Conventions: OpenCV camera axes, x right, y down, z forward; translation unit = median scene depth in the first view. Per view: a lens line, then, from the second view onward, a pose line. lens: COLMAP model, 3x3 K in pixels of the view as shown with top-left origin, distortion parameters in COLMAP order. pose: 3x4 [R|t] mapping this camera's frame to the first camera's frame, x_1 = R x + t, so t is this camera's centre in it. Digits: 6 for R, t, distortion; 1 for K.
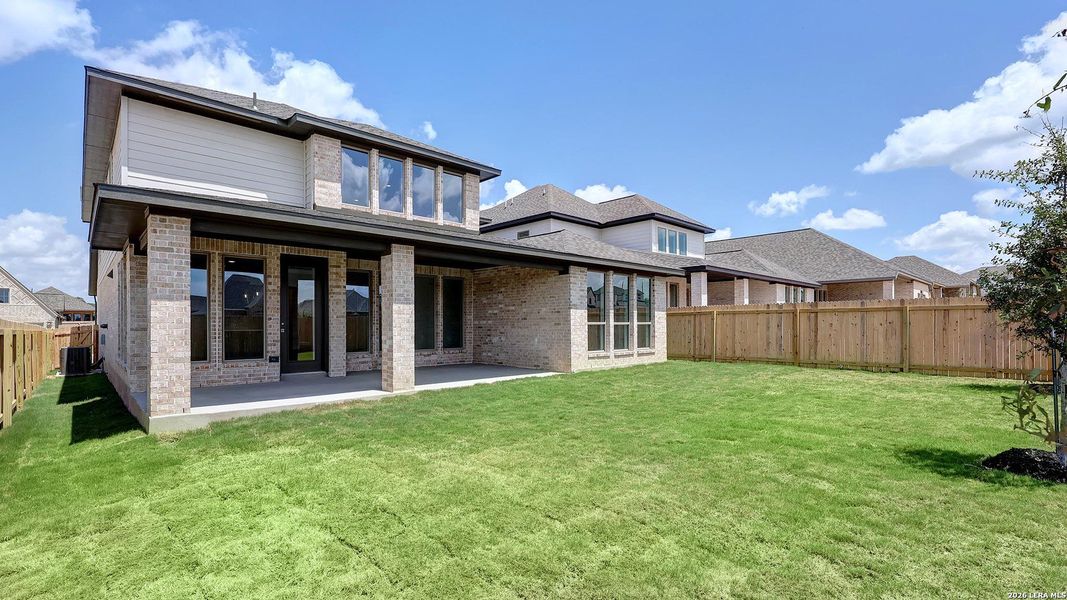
lens RADIAL K [[487.5, 0, 533.5], [0, 487.5, 300.0], [0, 0, 1]] dist [-0.001209, -0.000035]
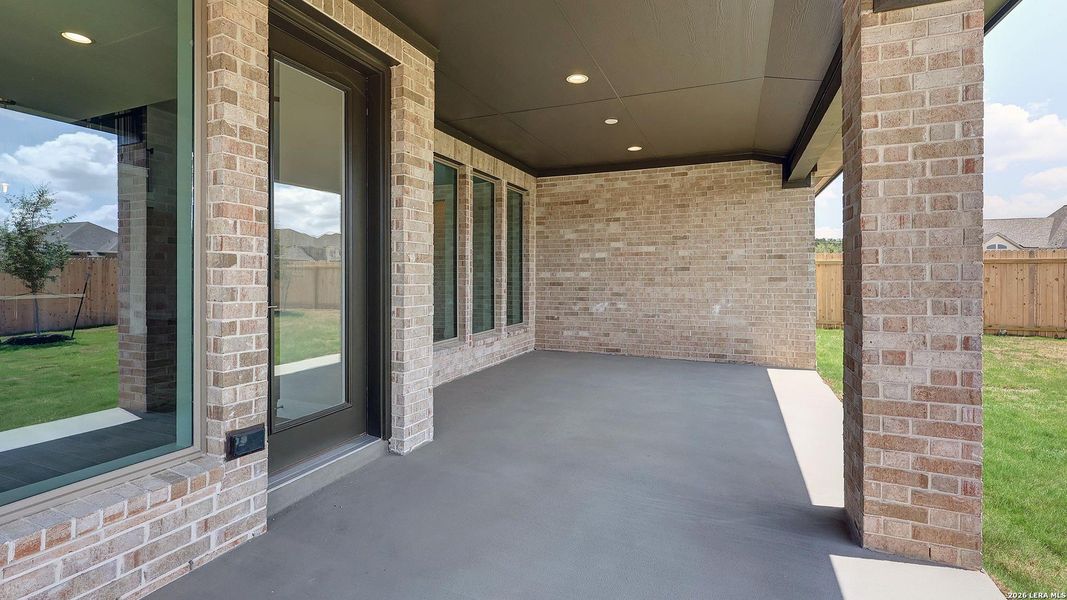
lens RADIAL K [[486.1, 0, 535.5], [0, 486.1, 265.8], [0, 0, 1]] dist [0.001217, 0.000332]
pose [[0.915423, 0.010745, 0.402349, -0.398420], [-0.023255, 0.999386, 0.026221, 0.025629], [-0.401820, -0.033360, 0.915111, 0.592287]]
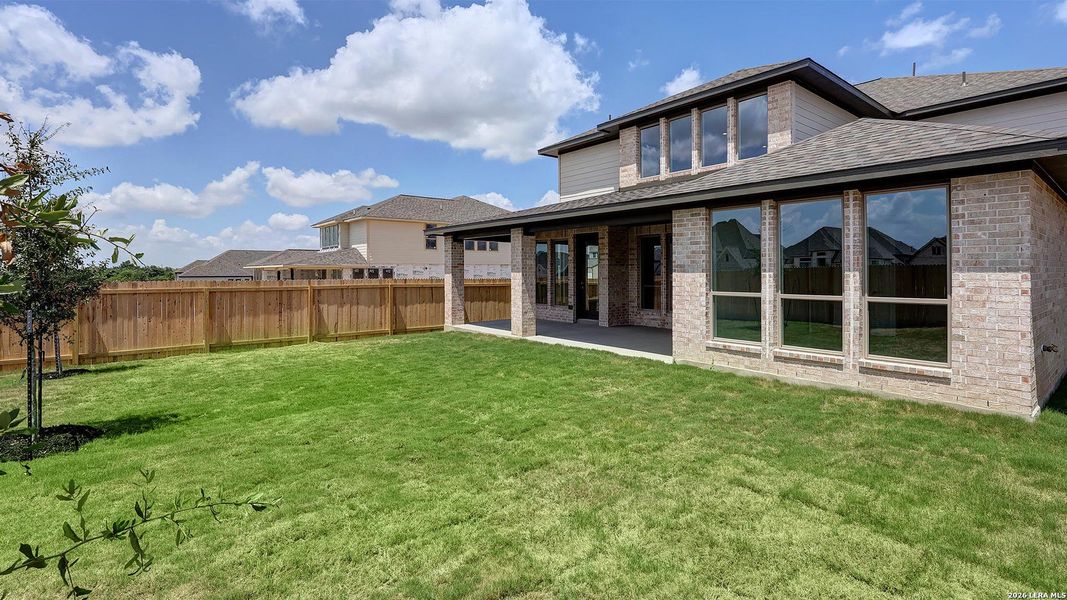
lens RADIAL K [[486.1, 0, 535.5], [0, 486.1, 265.8], [0, 0, 1]] dist [0.001217, 0.000332]
pose [[-0.074702, -0.009218, -0.997163, 0.745227], [0.049871, 0.998671, -0.012968, 0.008244], [0.995958, -0.050699, -0.074143, 0.802634]]
